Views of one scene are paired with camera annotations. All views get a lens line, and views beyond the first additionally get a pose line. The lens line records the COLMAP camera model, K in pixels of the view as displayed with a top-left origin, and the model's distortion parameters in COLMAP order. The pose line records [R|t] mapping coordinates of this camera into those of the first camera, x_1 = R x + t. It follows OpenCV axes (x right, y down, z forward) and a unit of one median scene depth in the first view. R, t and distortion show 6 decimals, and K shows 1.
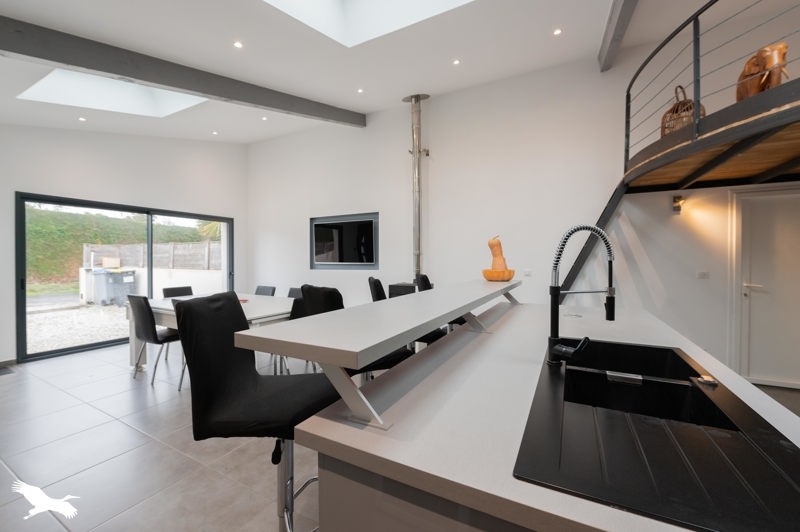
lens RADIAL K [[322.0, 0, 402.4], [0, 322.0, 265.7], [0, 0, 1]] dist [-0.001713, 0.000000]
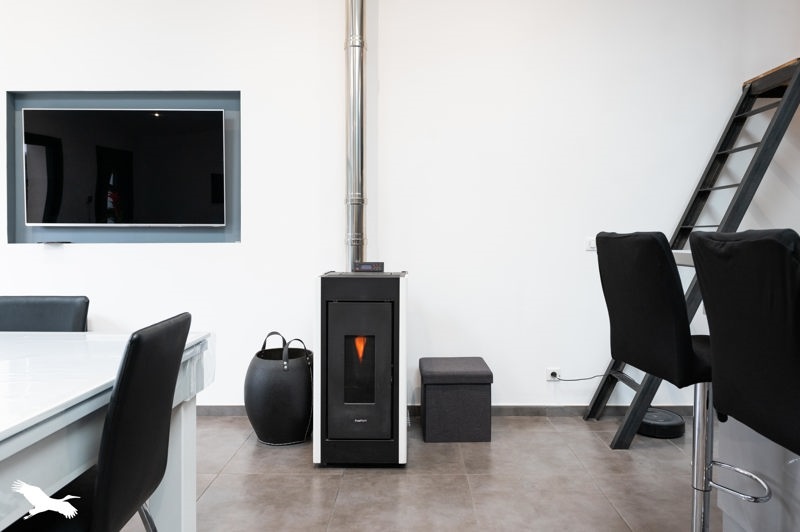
lens RADIAL K [[566.1, 0, 397.4], [0, 566.1, 264.1], [0, 0, 1]] dist [0.037055, 0.000731]
pose [[0.899916, -0.021319, 0.435543, -0.204999], [0.007935, 0.999439, 0.032525, 0.019101], [-0.435992, -0.025814, 0.899580, 0.296685]]
